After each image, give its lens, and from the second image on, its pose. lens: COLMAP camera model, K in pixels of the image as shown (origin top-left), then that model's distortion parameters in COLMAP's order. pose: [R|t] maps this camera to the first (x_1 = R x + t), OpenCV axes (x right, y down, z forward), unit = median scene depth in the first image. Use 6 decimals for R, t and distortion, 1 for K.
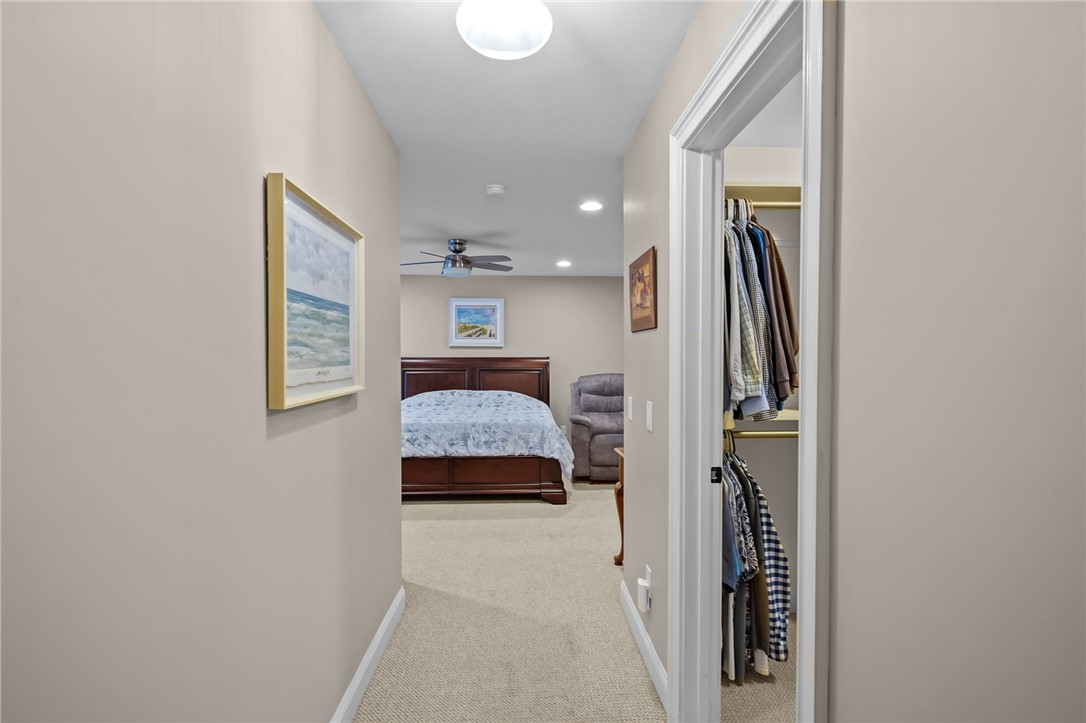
lens RADIAL K [[533.6, 0, 543.0], [0, 533.6, 361.5], [0, 0, 1]] dist [0.003579, 0.000333]
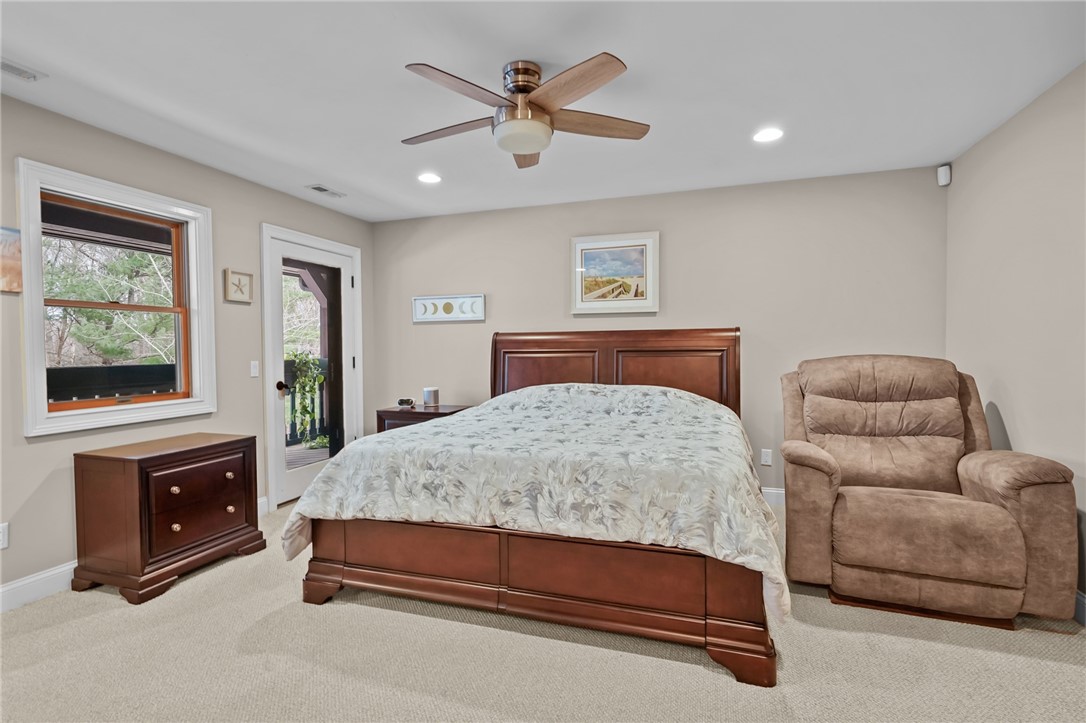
lens RADIAL K [[533.6, 0, 543.0], [0, 533.6, 361.5], [0, 0, 1]] dist [0.003579, 0.000333]
pose [[0.936711, 0.000641, -0.350102, 0.018776], [0.005954, 0.999825, 0.017758, 0.020992], [0.350052, -0.018719, 0.936543, 0.506500]]
